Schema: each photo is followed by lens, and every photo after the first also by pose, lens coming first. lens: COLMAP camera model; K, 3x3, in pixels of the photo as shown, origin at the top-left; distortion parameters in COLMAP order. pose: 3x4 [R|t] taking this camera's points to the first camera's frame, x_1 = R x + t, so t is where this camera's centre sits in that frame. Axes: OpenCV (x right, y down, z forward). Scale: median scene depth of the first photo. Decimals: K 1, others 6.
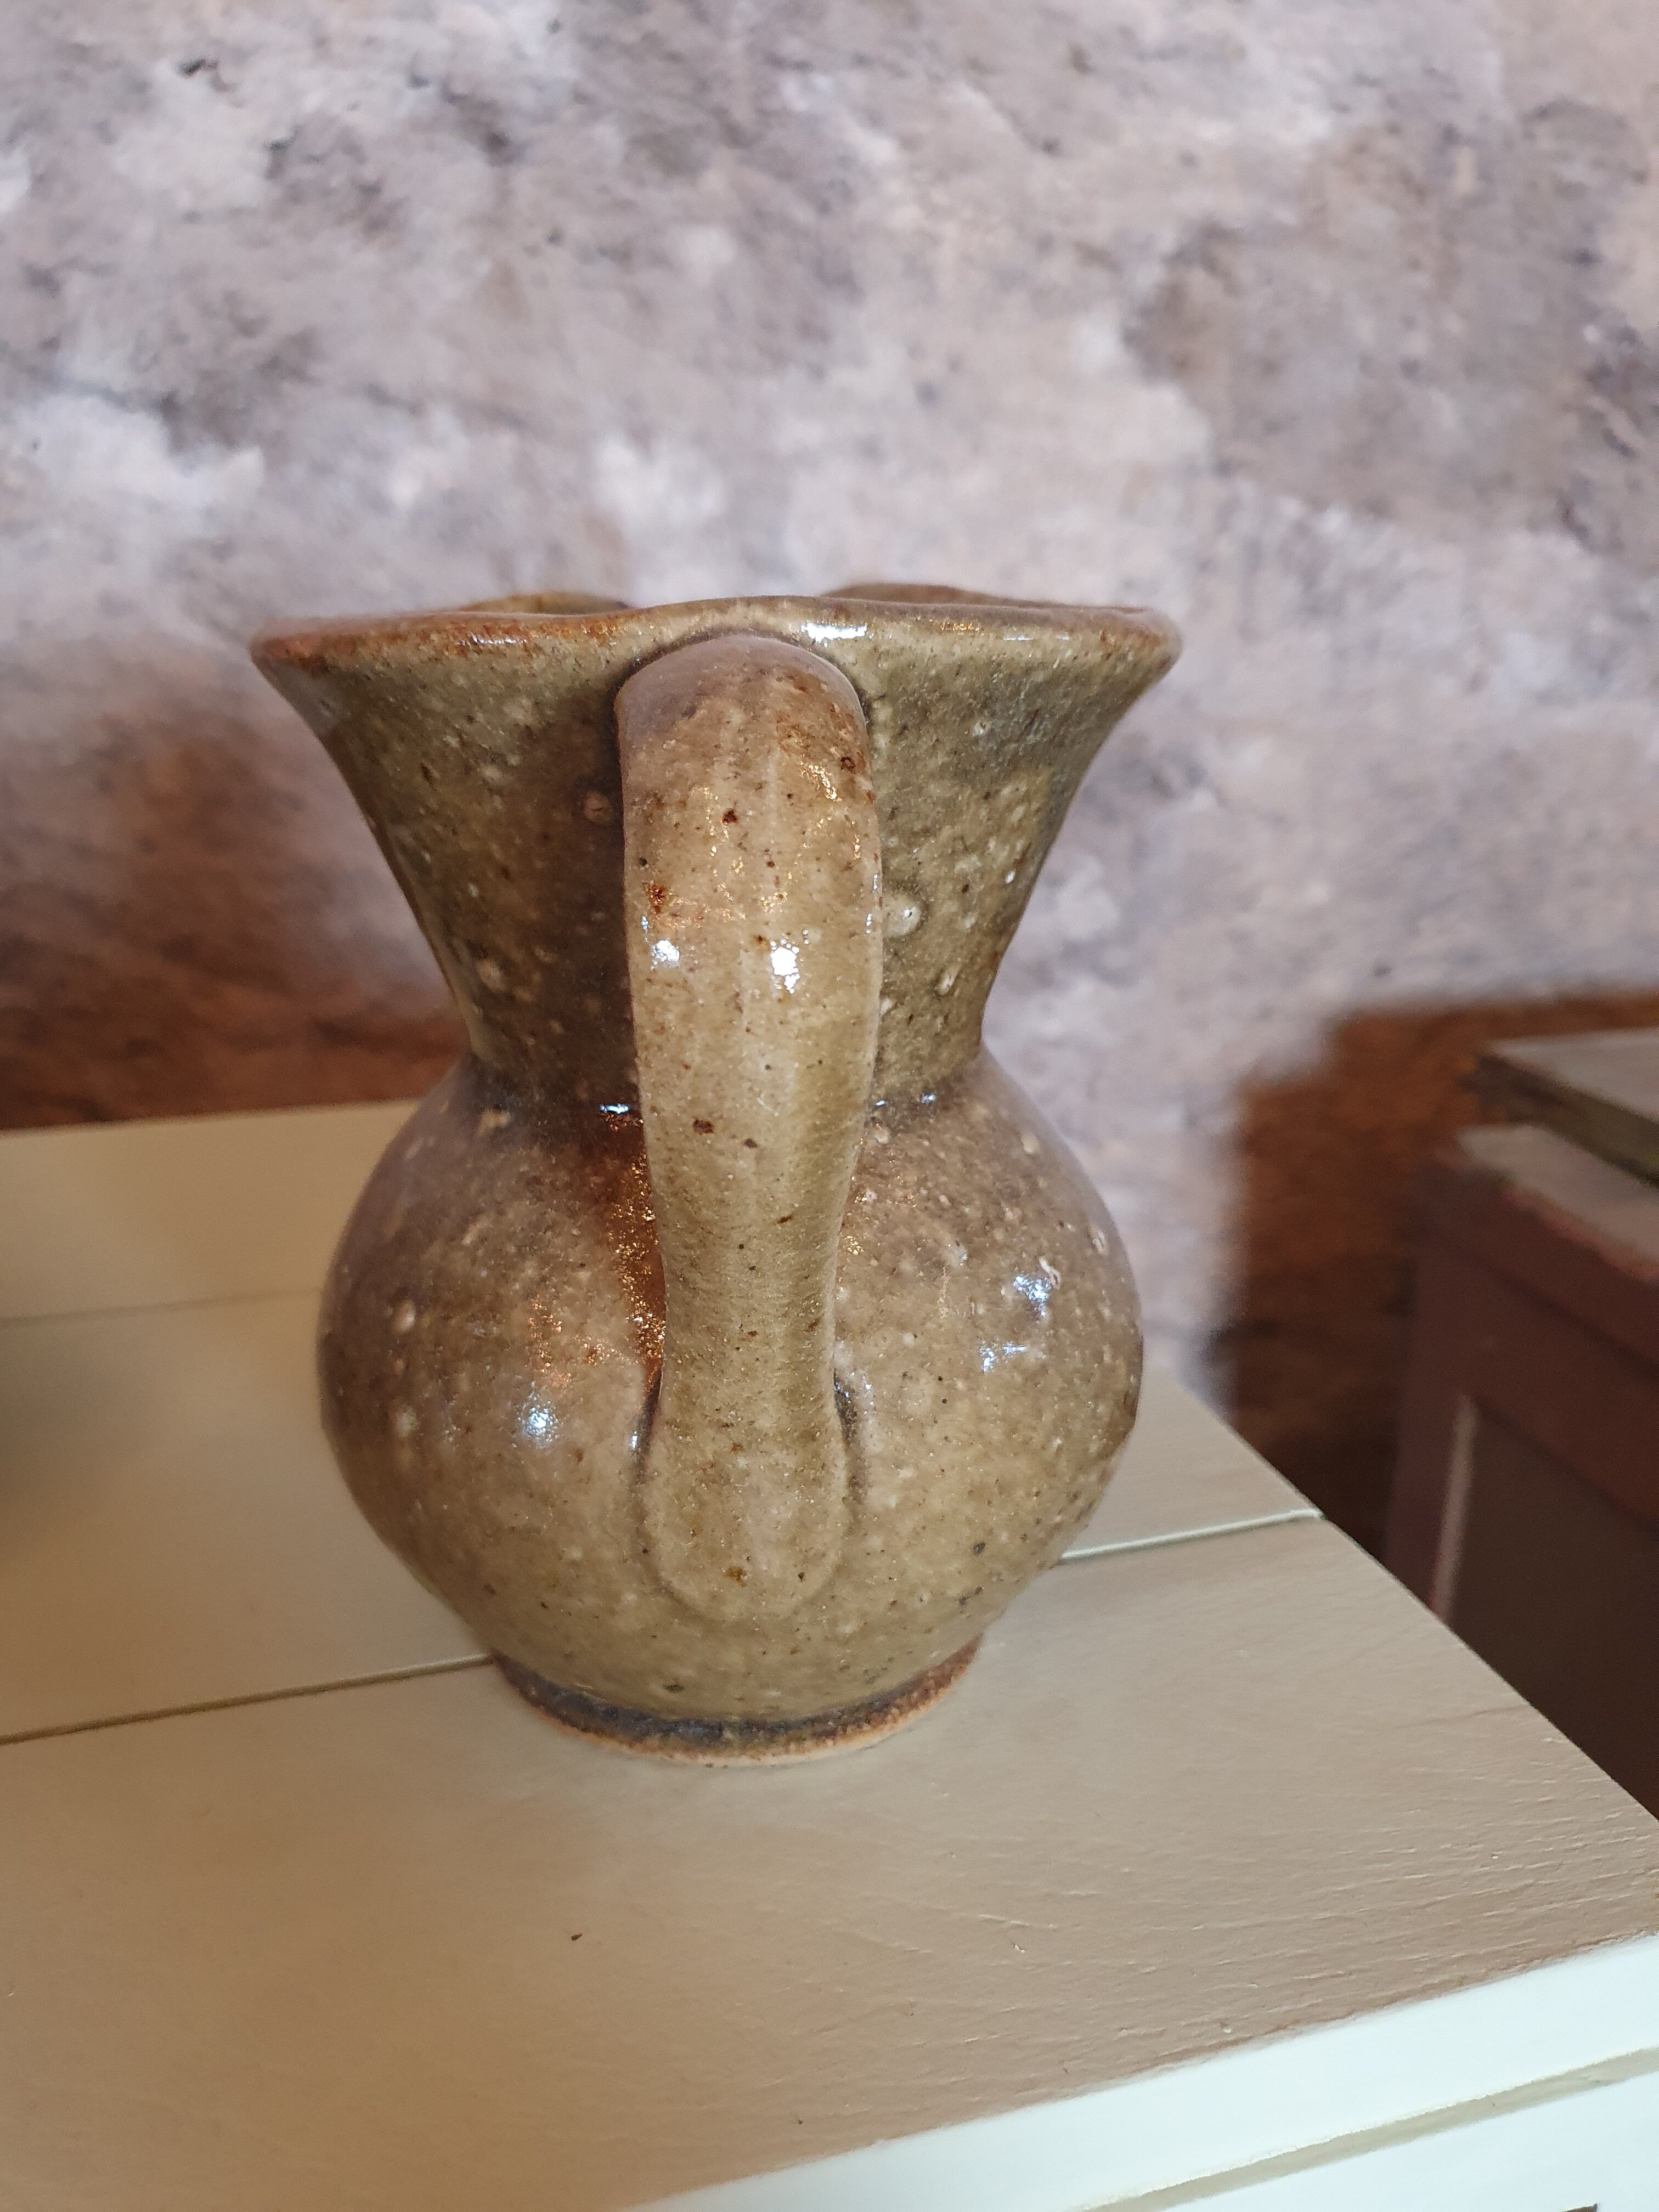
lens RADIAL K [[1828.4, 0, 796.3], [0, 1828.4, 1127.8], [0, 0, 1]] dist [-0.027272, 0.021624]
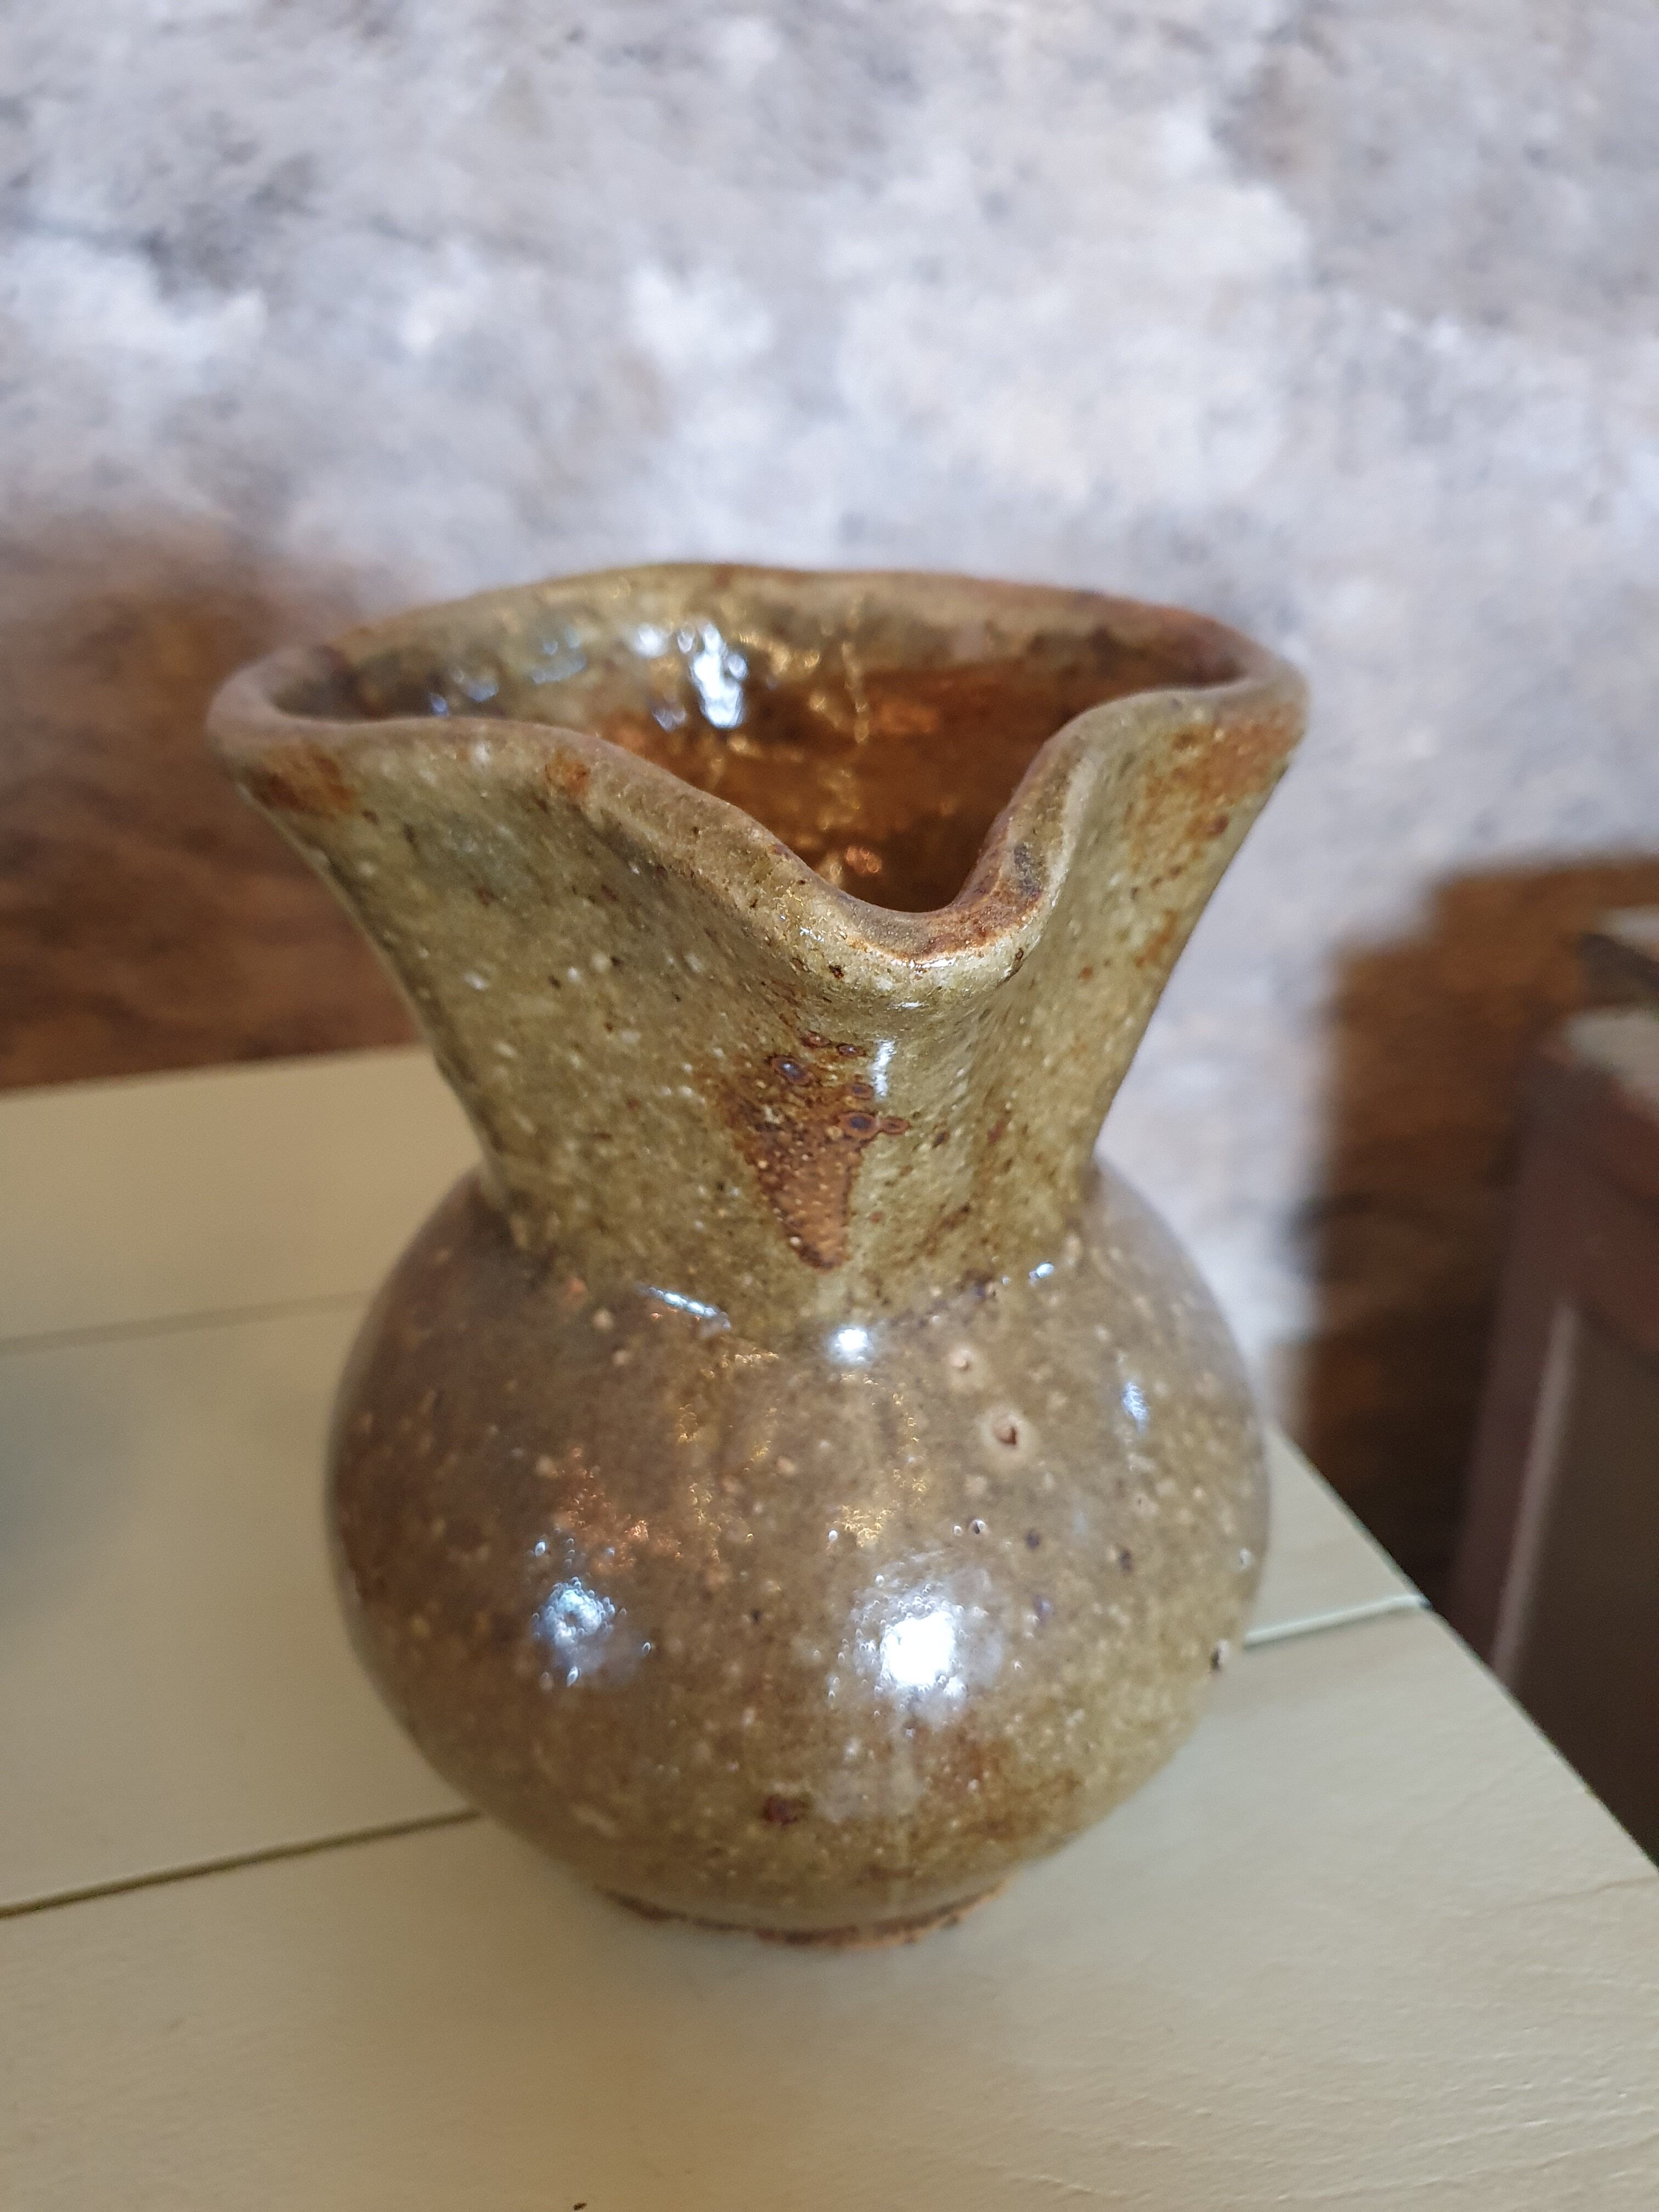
lens RADIAL K [[1828.4, 0, 832.4], [0, 1828.4, 1128.7], [0, 0, 1]] dist [-0.027272, 0.021624]
pose [[0.999552, -0.013376, -0.026777, 0.010033], [0.016319, 0.993470, 0.112923, -0.053580], [0.025092, -0.113310, 0.993243, 0.054940]]
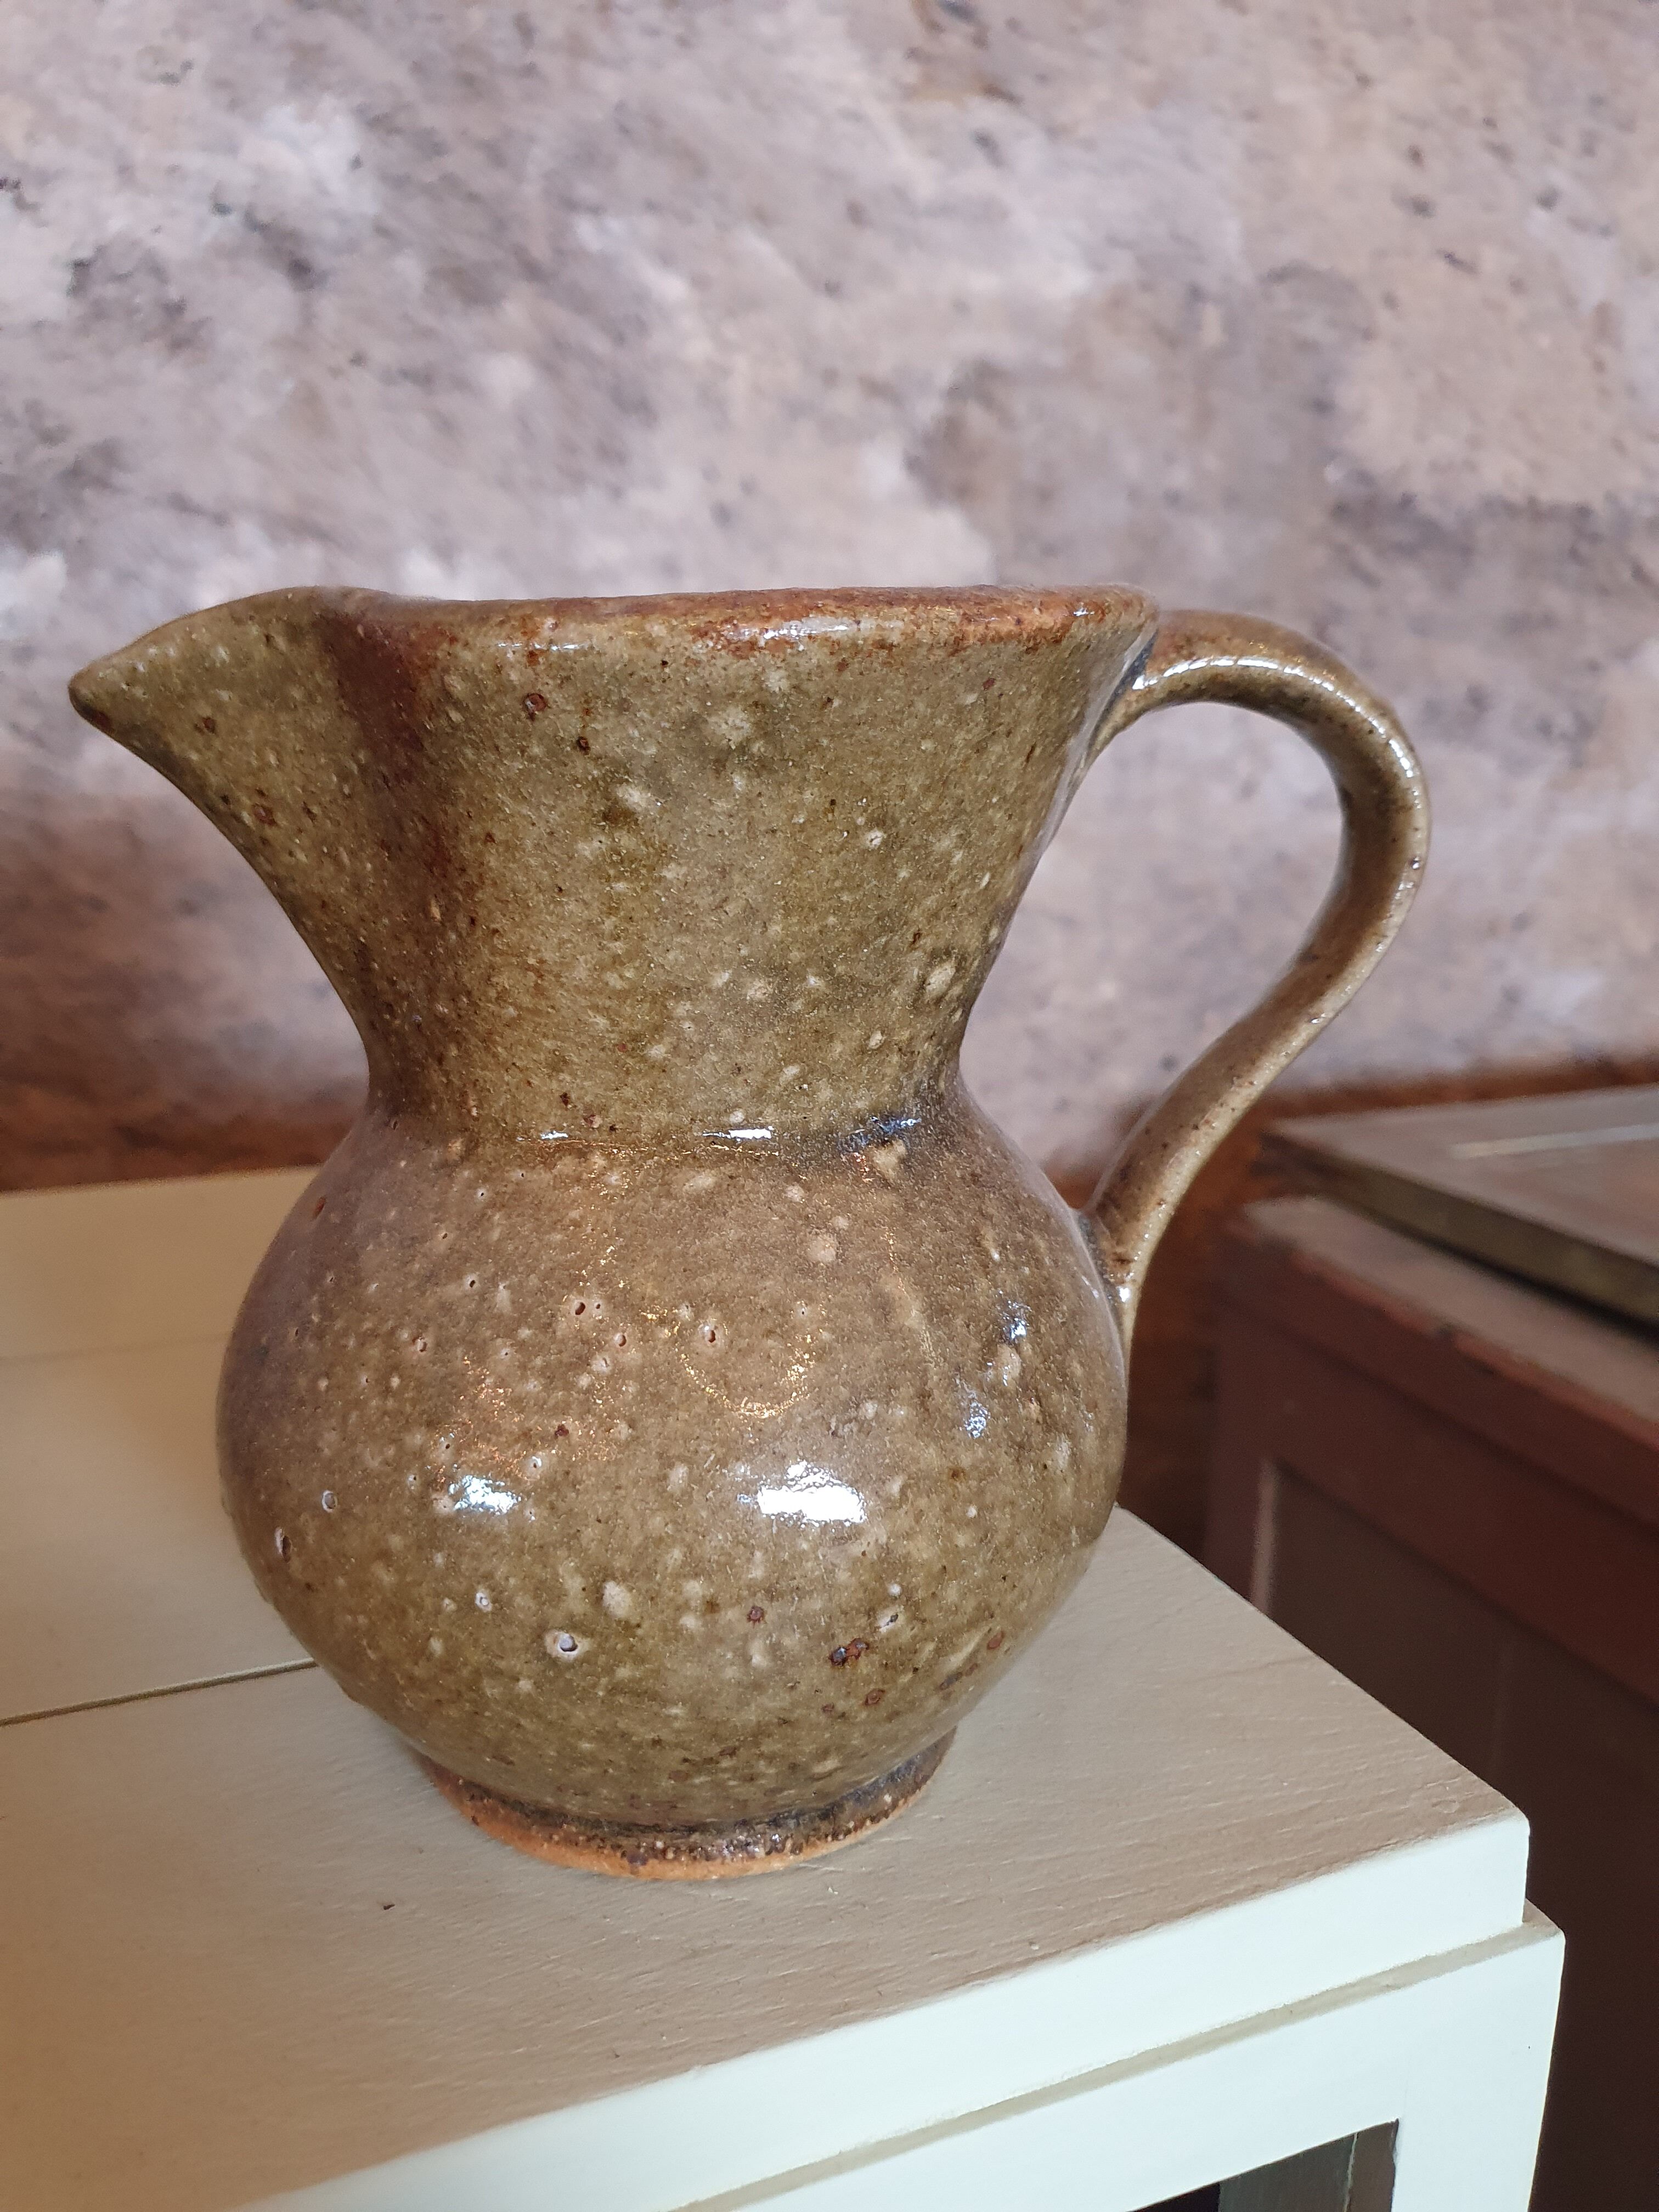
lens RADIAL K [[1828.4, 0, 803.4], [0, 1828.4, 1121.4], [0, 0, 1]] dist [-0.027272, 0.021624]
pose [[0.994464, -0.020533, 0.103054, 0.003024], [0.029083, 0.996195, -0.082159, 0.032007], [-0.100975, 0.084701, 0.991277, -0.012279]]
